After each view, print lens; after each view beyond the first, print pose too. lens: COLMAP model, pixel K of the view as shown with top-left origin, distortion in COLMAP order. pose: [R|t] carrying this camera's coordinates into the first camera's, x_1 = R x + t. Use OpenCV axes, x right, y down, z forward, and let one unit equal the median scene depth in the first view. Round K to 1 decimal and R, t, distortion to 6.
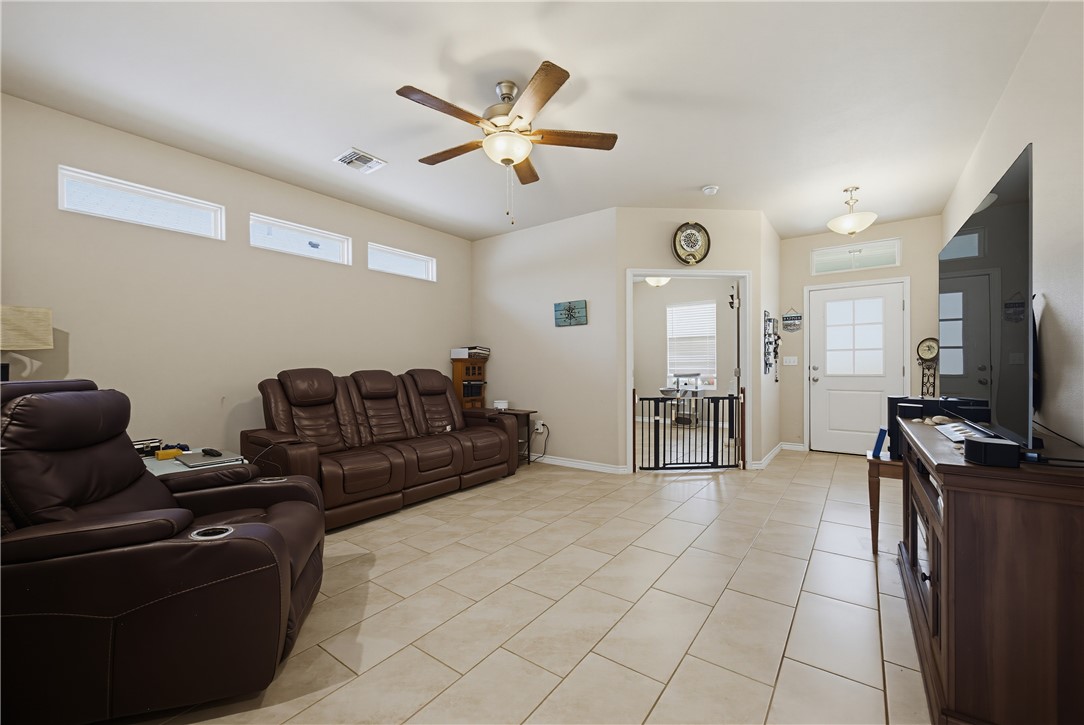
lens RADIAL K [[432.0, 0, 535.8], [0, 432.0, 368.4], [0, 0, 1]] dist [0.011404, 0.000074]
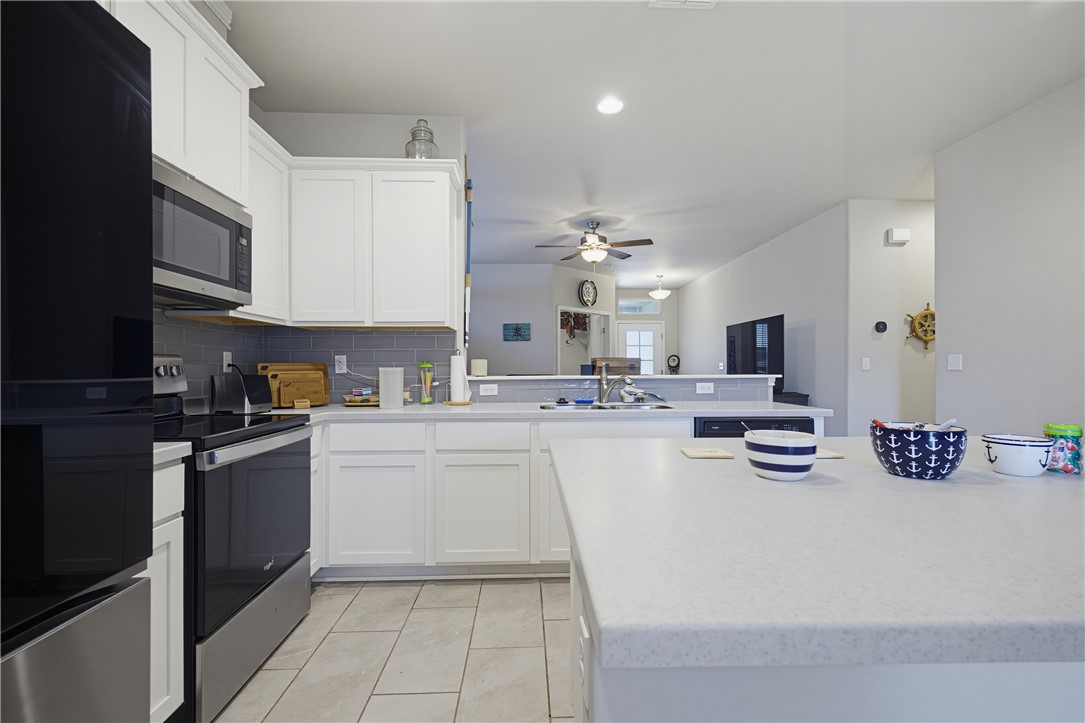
lens RADIAL K [[483.3, 0, 537.7], [0, 483.3, 368.6], [0, 0, 1]] dist [-0.001066, 0.000090]
pose [[0.789766, 0.003065, 0.613401, -0.803592], [0.002345, 0.999965, -0.008017, 0.004062], [-0.613404, 0.007770, 0.789731, -0.269349]]
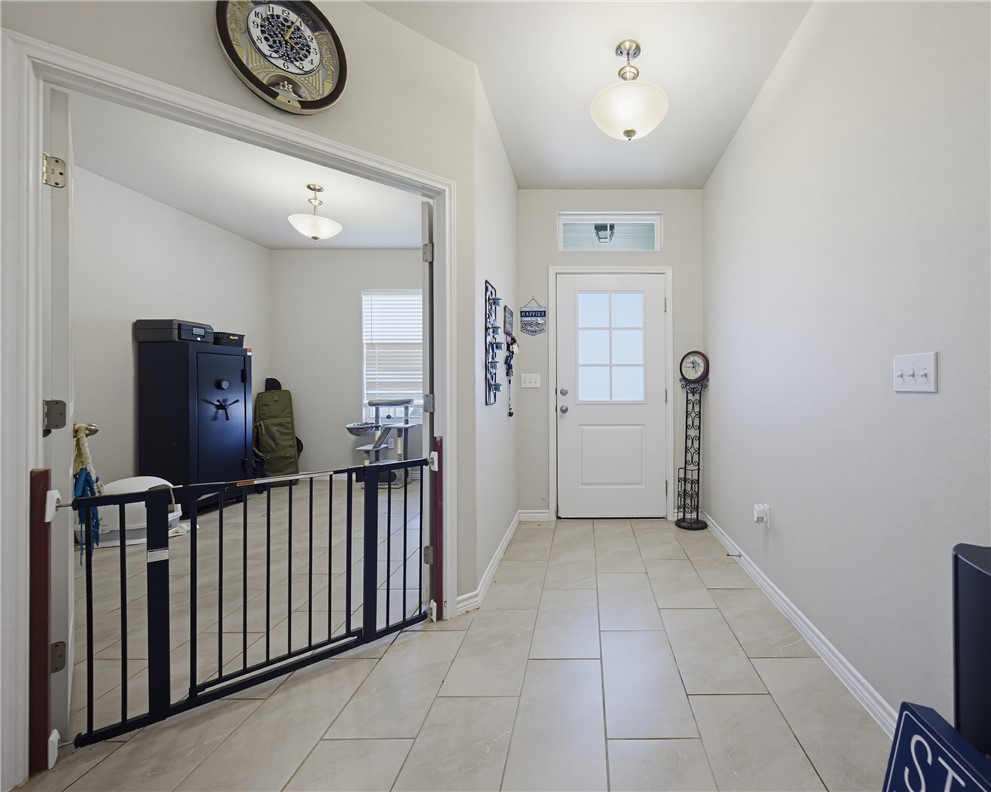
lens RADIAL K [[440.8, 0, 583.6], [0, 440.8, 390.6], [0, 0, 1]] dist [0.005183, 0.000514]
pose [[0.801466, -0.002168, 0.598037, 0.300996], [0.000869, 0.999997, 0.002460, -0.004959], [-0.598040, -0.001451, 0.801465, 0.501266]]
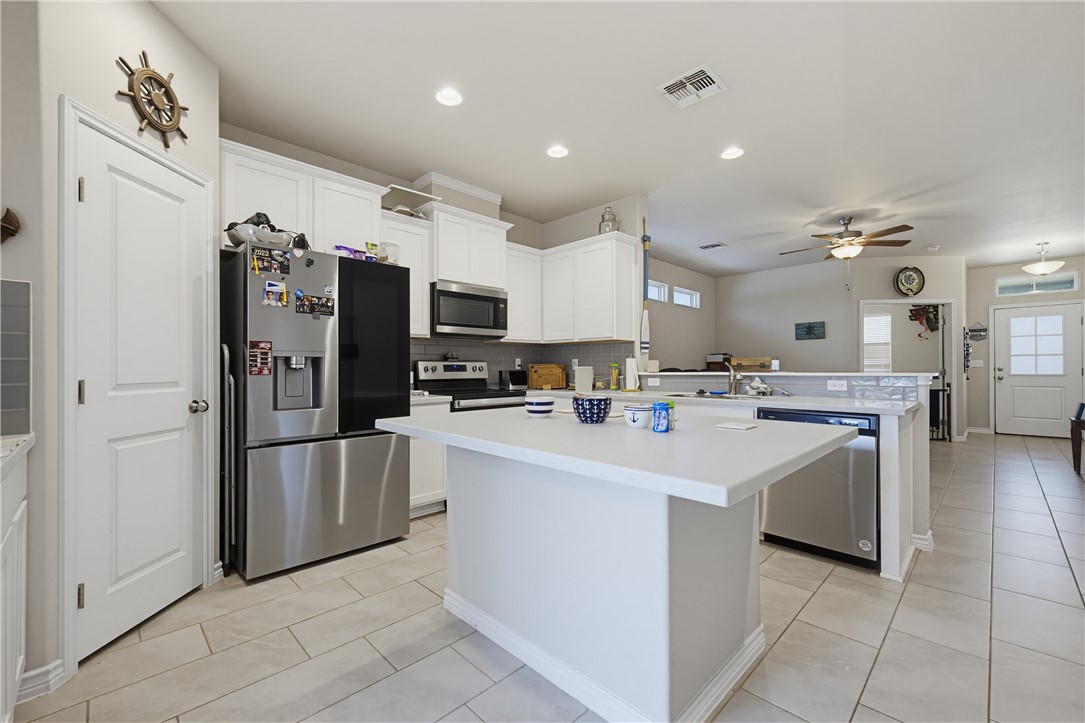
lens RADIAL K [[446.1, 0, 545.3], [0, 446.1, 369.2], [0, 0, 1]] dist [0.004297, 0.000852]
pose [[0.989140, 0.001346, -0.146973, -0.549913], [-0.001713, 0.999996, -0.002370, 0.005157], [0.146970, 0.002596, 0.989138, -0.569866]]
